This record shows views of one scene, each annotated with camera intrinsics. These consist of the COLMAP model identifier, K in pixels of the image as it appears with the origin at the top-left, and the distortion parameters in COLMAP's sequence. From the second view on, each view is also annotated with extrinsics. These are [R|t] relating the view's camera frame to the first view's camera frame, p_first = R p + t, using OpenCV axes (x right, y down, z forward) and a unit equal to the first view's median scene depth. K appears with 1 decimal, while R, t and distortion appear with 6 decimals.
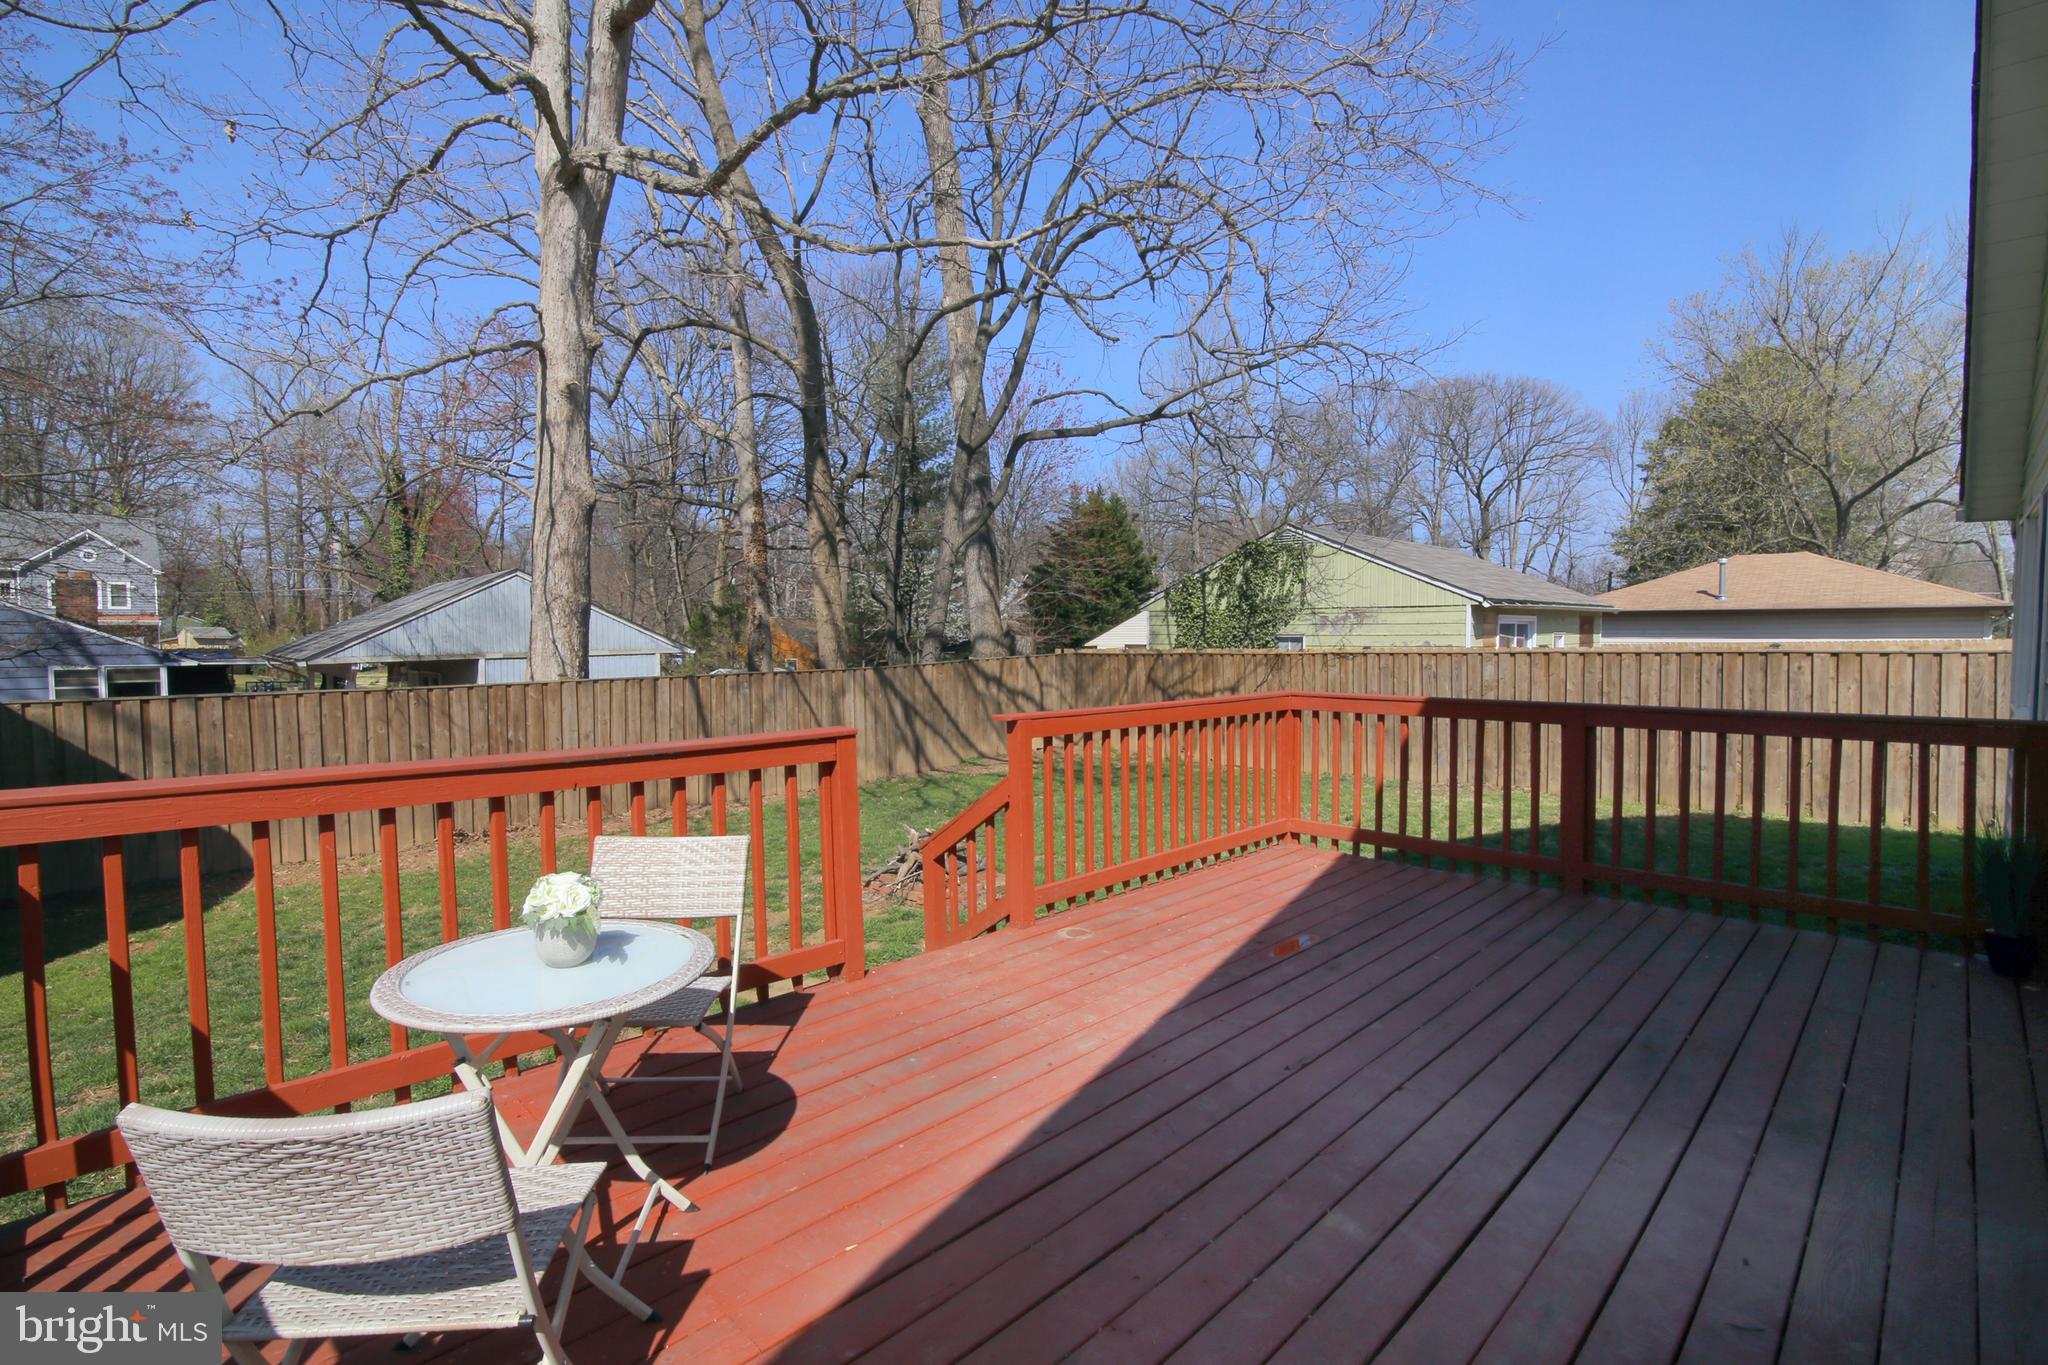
lens RADIAL K [[932.7, 0, 1024.5], [0, 932.7, 681.4], [0, 0, 1]] dist [-0.016295, 0.000545]
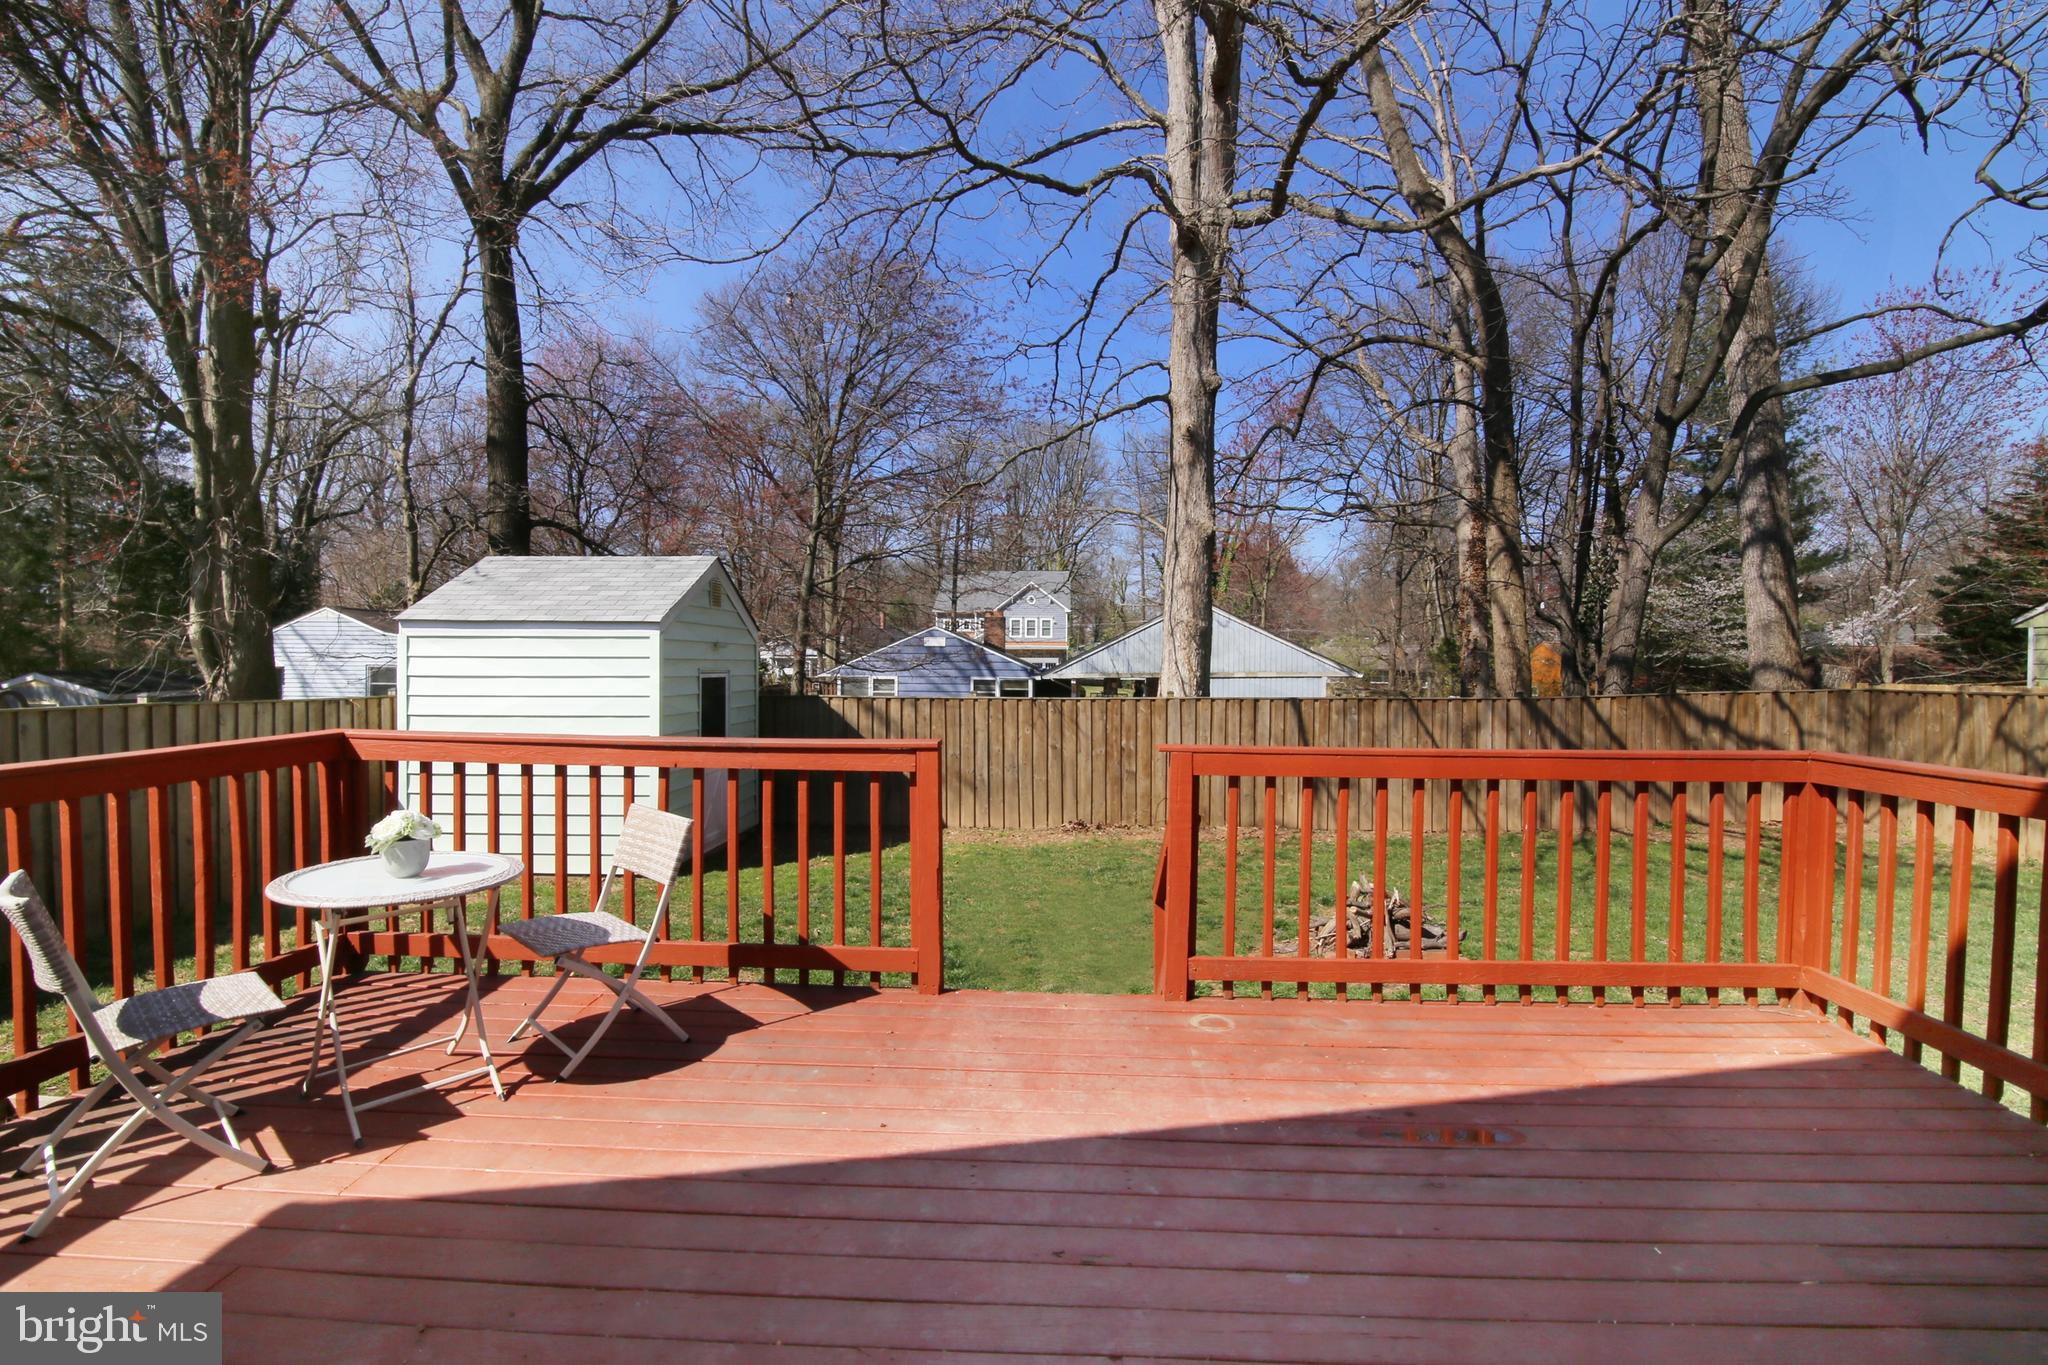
lens RADIAL K [[932.7, 0, 1021.0], [0, 932.7, 679.8], [0, 0, 1]] dist [-0.016295, 0.000545]
pose [[0.680276, 0.025085, -0.732526, 0.175443], [-0.047002, 0.998850, -0.009445, -0.003165], [0.731447, 0.040856, 0.680673, 0.108840]]
